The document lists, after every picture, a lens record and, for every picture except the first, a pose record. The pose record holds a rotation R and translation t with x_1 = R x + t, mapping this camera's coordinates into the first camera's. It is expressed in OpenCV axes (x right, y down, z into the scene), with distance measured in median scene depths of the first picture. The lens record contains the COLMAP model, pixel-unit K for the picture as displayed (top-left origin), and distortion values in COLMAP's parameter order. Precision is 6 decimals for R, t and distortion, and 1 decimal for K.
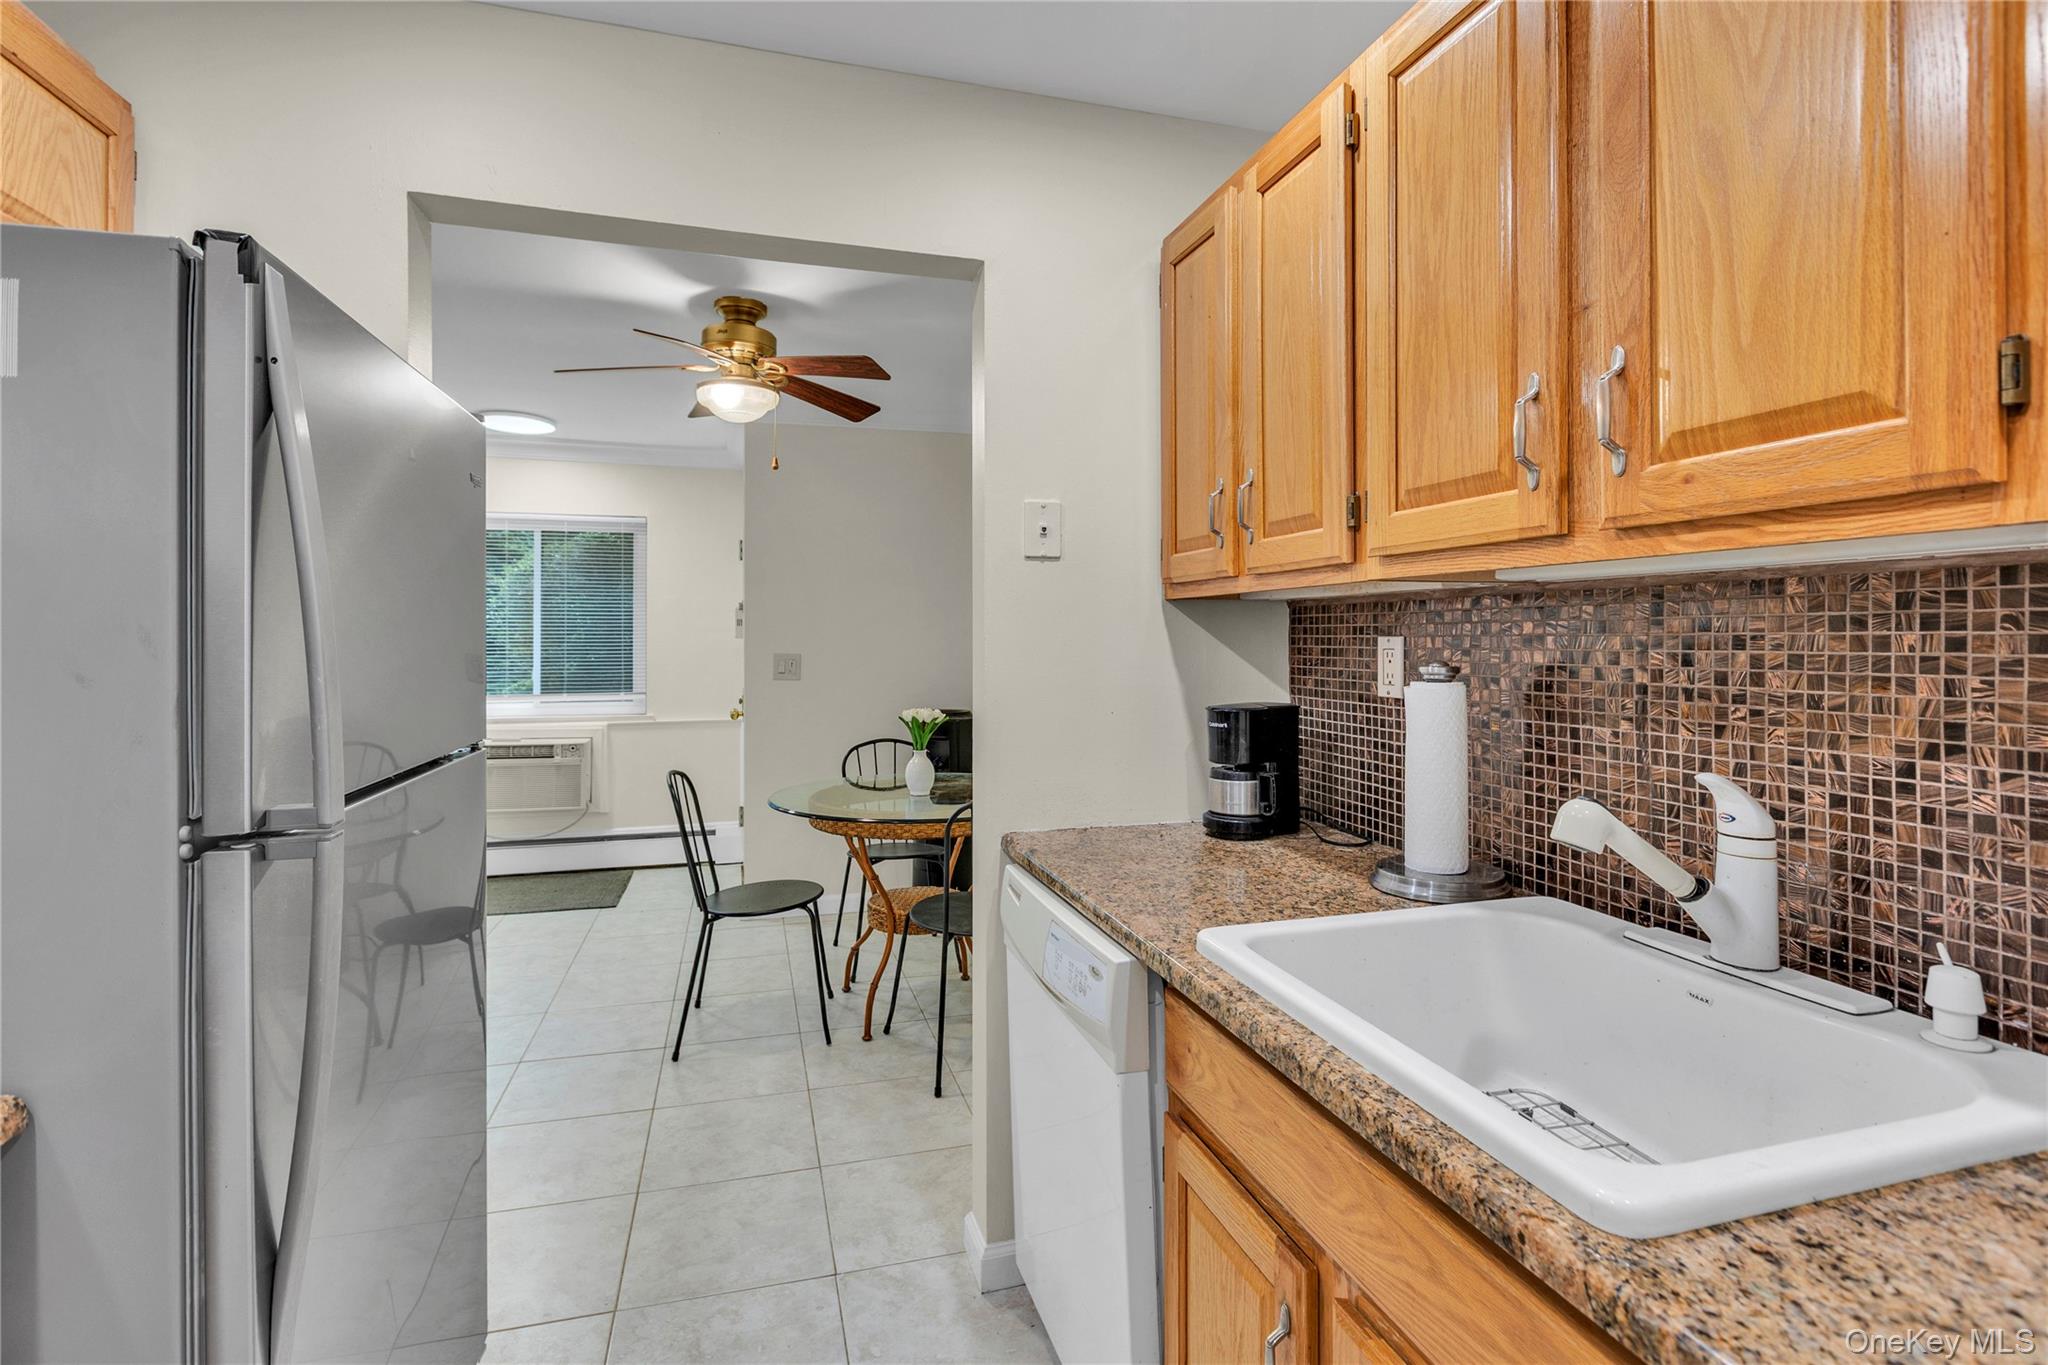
lens RADIAL K [[970.5, 0, 1023.1], [0, 970.5, 625.8], [0, 0, 1]] dist [-0.003430, -0.000518]
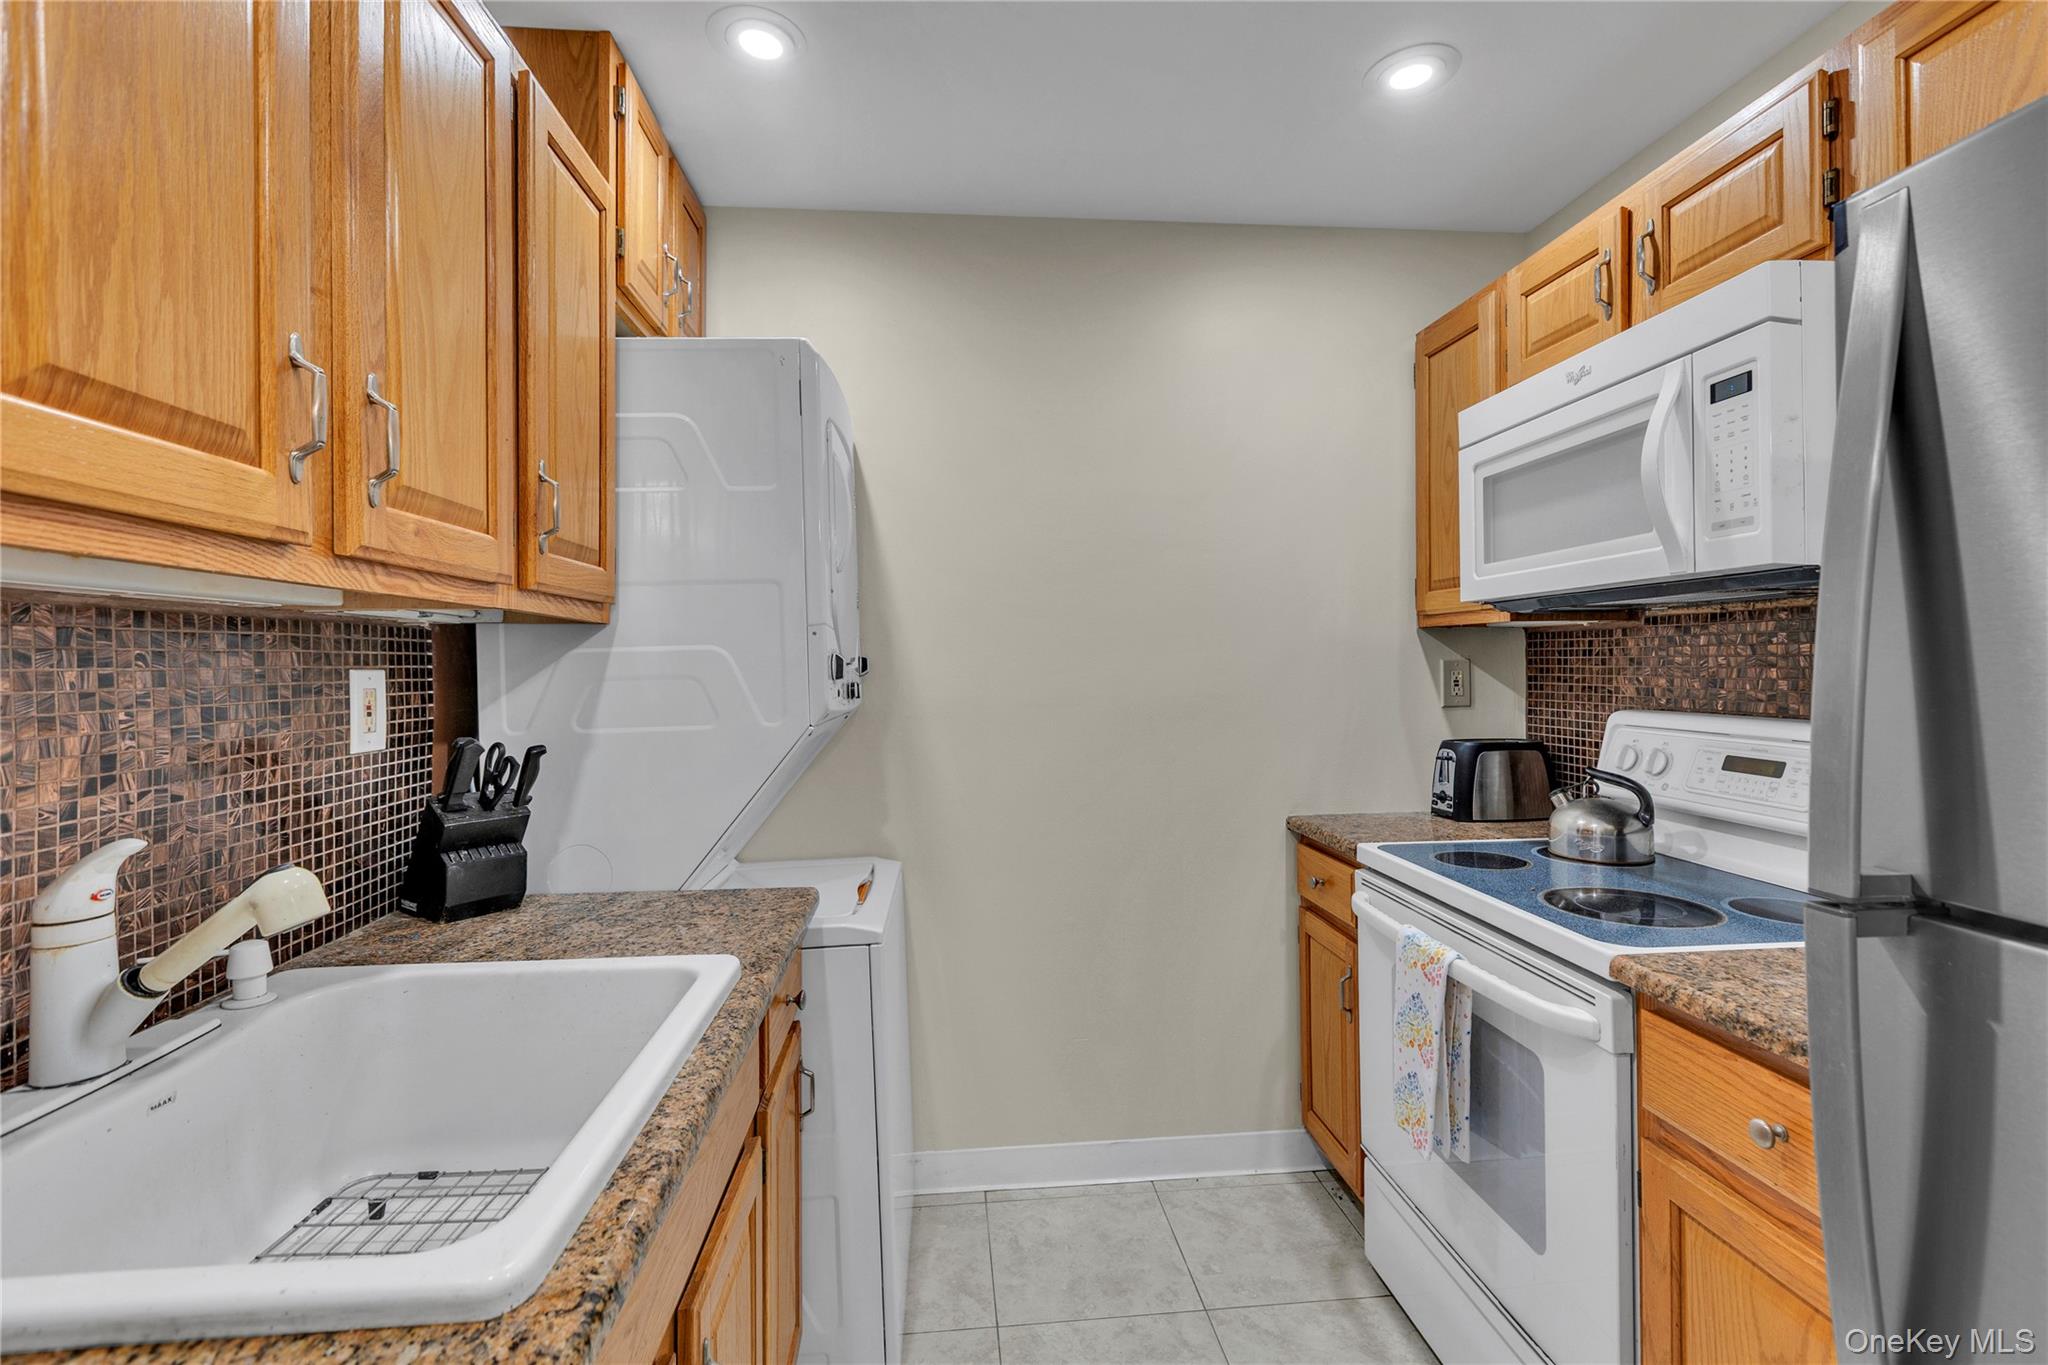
lens RADIAL K [[922.1, 0, 1027.7], [0, 922.1, 656.8], [0, 0, 1]] dist [0.005754, -0.000314]
pose [[-0.981785, 0.010022, 0.189733, -0.197229], [0.007043, 0.999841, -0.016367, 0.016102], [-0.189867, -0.014733, -0.981699, 1.680081]]
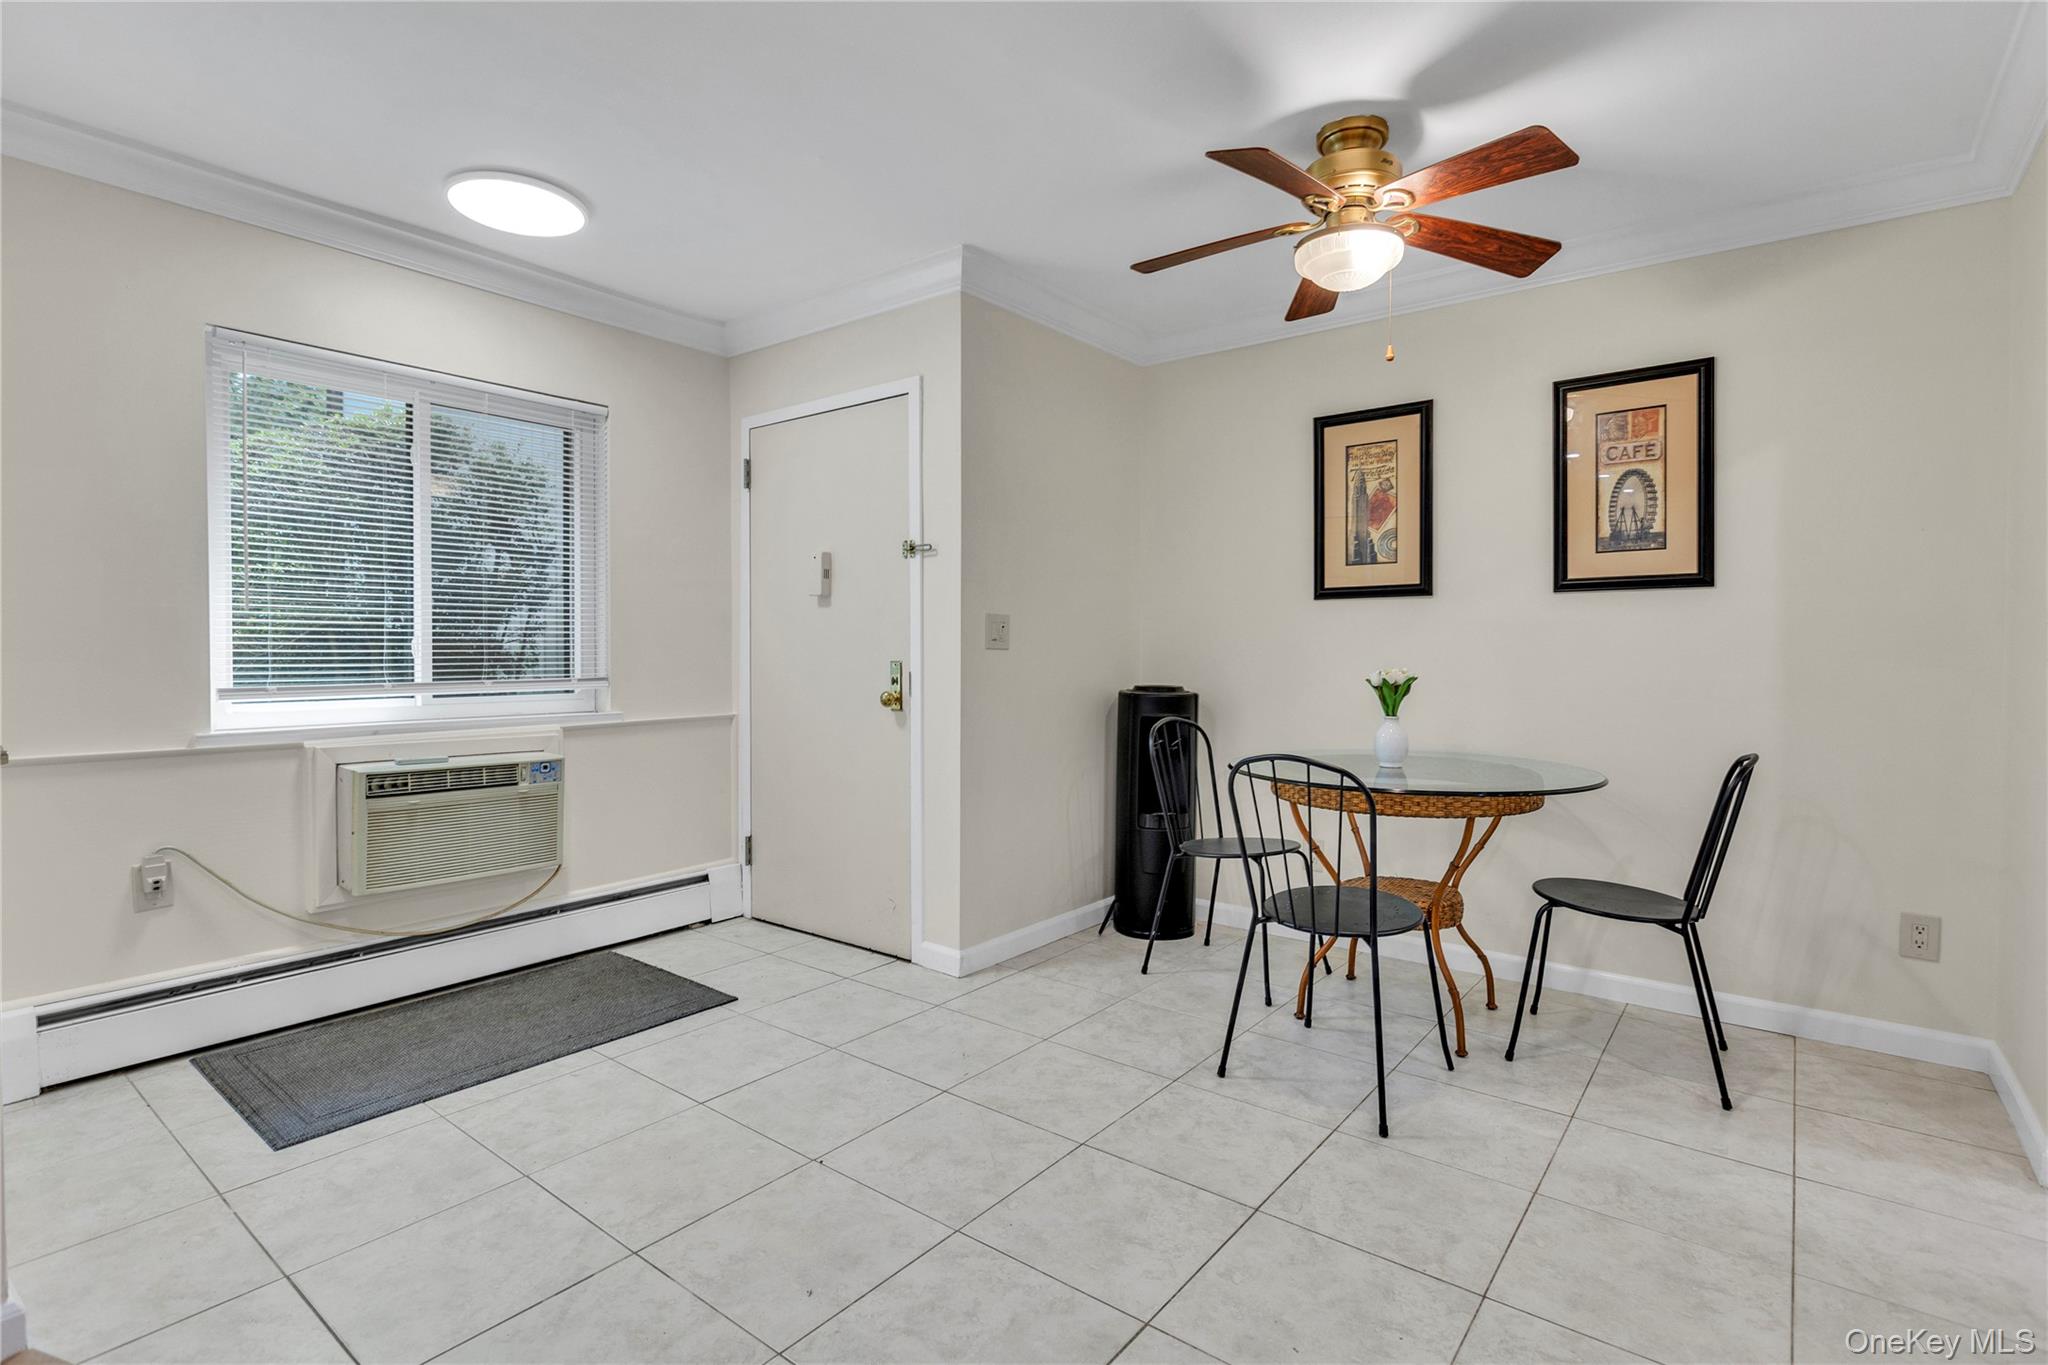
lens RADIAL K [[980.0, 0, 1047.9], [0, 980.0, 654.9], [0, 0, 1]] dist [0.000636, 0.000199]
pose [[0.805141, 0.002522, 0.593078, -2.873587], [-0.015311, 0.999746, 0.016534, 0.203872], [-0.592885, -0.022393, 0.804975, 1.589964]]
